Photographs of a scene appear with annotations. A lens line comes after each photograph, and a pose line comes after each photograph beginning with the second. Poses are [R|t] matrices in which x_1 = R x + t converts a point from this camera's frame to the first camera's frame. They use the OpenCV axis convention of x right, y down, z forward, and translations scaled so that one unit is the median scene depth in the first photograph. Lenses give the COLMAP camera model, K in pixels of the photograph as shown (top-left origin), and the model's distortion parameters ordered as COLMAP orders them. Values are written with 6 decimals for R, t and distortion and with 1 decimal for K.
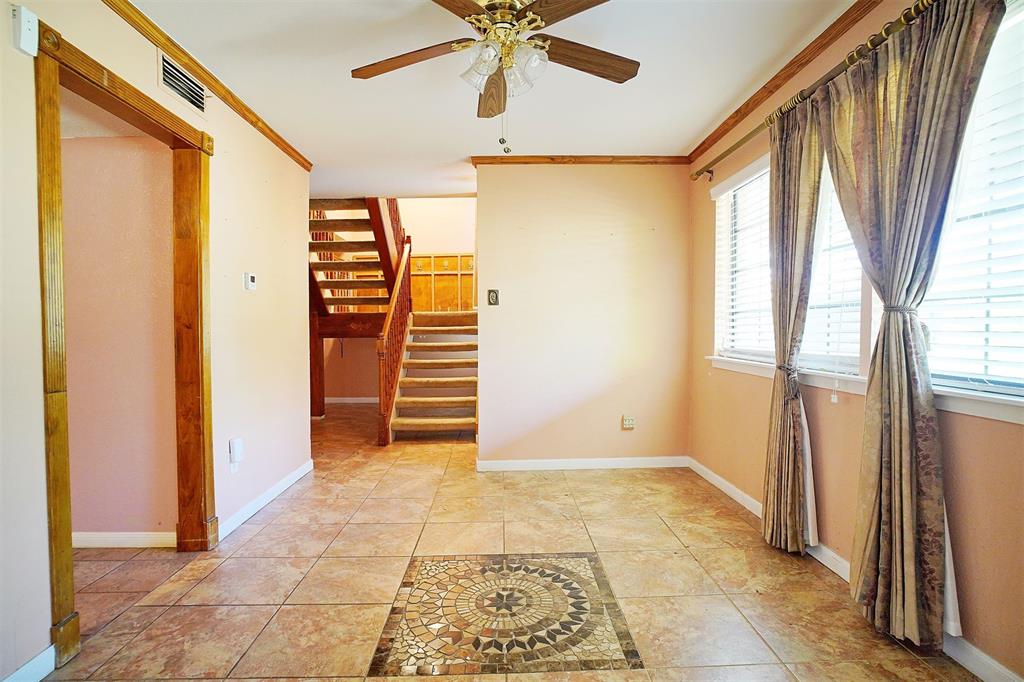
lens RADIAL K [[535.3, 0, 512.0], [0, 535.3, 341.0], [0, 0, 1]] dist [-0.025856, 0.000456]
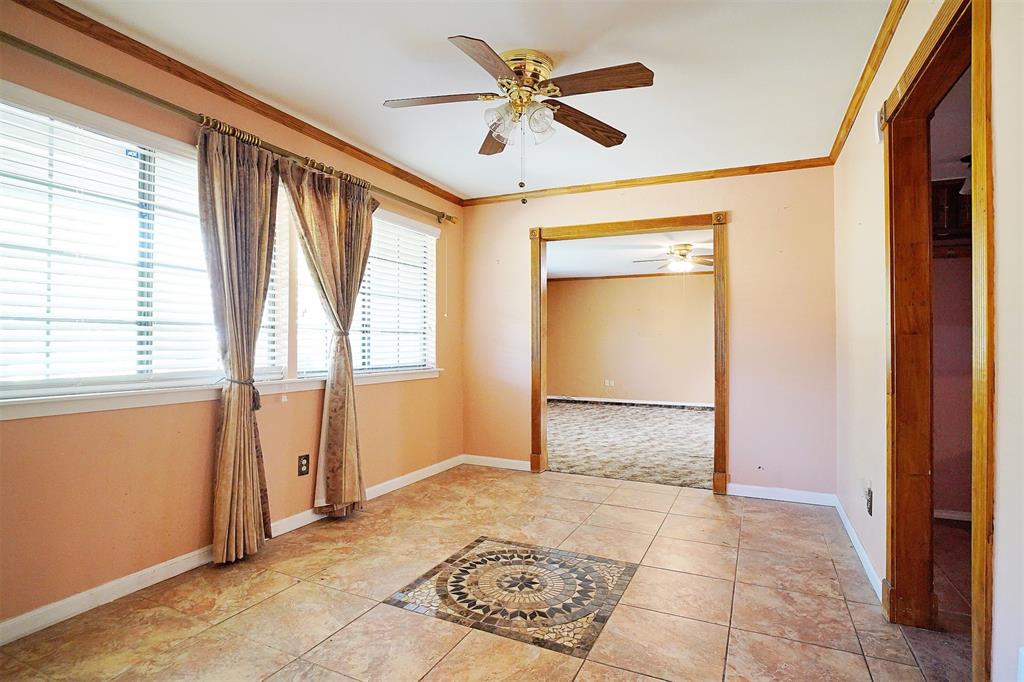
lens RADIAL K [[535.3, 0, 512.0], [0, 535.3, 341.0], [0, 0, 1]] dist [-0.025856, 0.000456]
pose [[-0.897327, 0.008218, 0.441289, -0.497041], [0.013896, 0.999857, 0.009637, -0.040923], [-0.441147, 0.014780, -0.897313, 1.995150]]
